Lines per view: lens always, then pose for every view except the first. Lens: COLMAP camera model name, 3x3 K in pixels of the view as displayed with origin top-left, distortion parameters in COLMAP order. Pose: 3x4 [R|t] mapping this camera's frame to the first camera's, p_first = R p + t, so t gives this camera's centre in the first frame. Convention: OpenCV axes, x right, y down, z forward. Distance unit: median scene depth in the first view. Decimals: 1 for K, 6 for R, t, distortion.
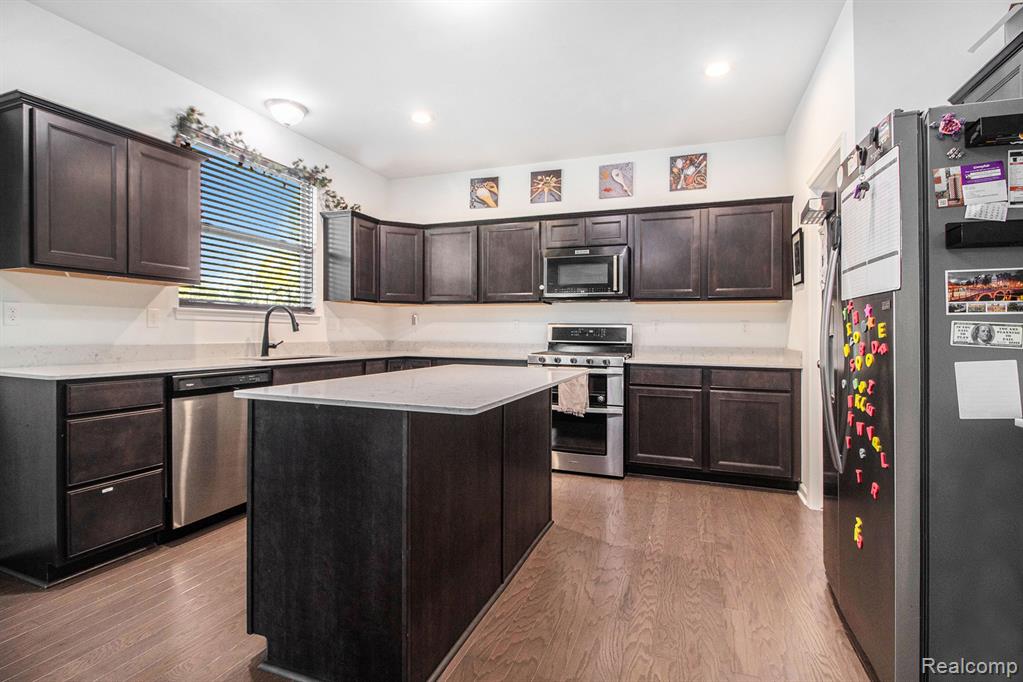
lens RADIAL K [[483.6, 0, 516.3], [0, 483.6, 330.0], [0, 0, 1]] dist [0.015972, -0.020157]
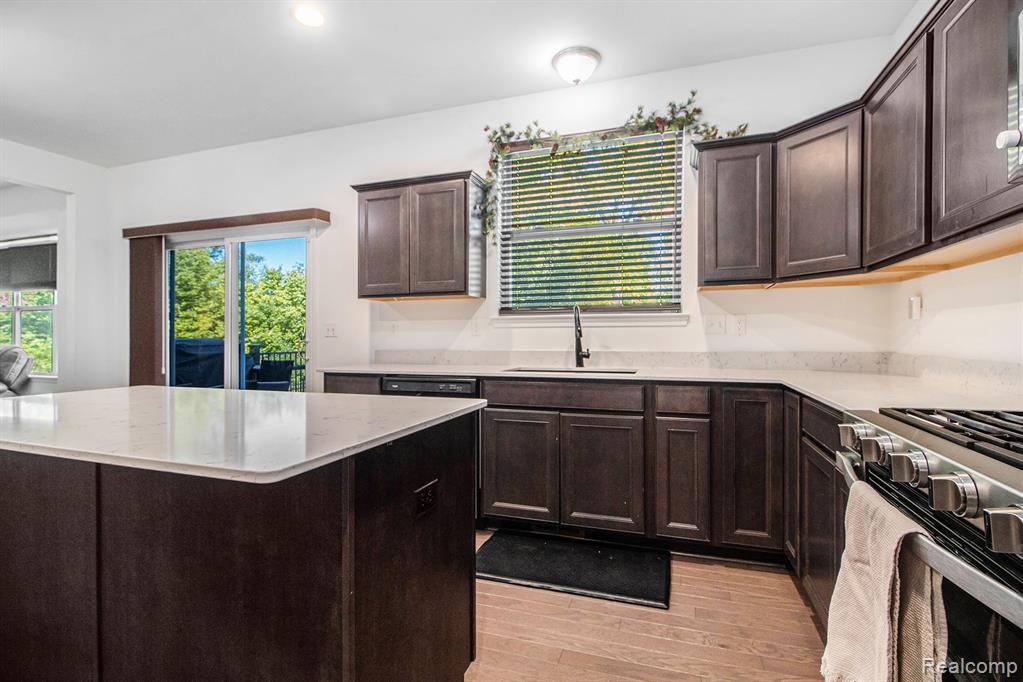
lens RADIAL K [[483.6, 0, 516.3], [0, 483.6, 330.0], [0, 0, 1]] dist [0.015972, -0.020157]
pose [[0.030952, -0.025135, -0.999205, 0.272836], [0.009912, 0.999642, -0.024839, 0.008124], [0.999472, -0.009135, 0.031190, 0.736741]]
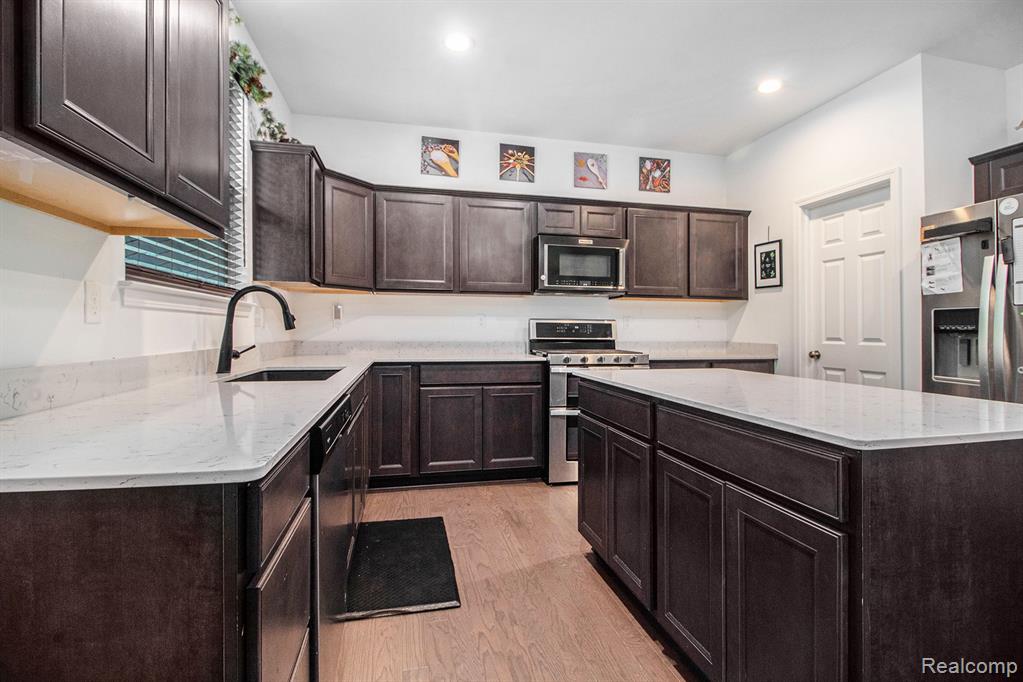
lens RADIAL K [[483.6, 0, 516.3], [0, 483.6, 330.0], [0, 0, 1]] dist [0.015972, -0.020157]
pose [[0.836063, -0.006090, 0.548599, -0.464721], [0.000264, 0.999943, 0.010699, -0.002139], [-0.548633, -0.008801, 0.836017, 0.284280]]
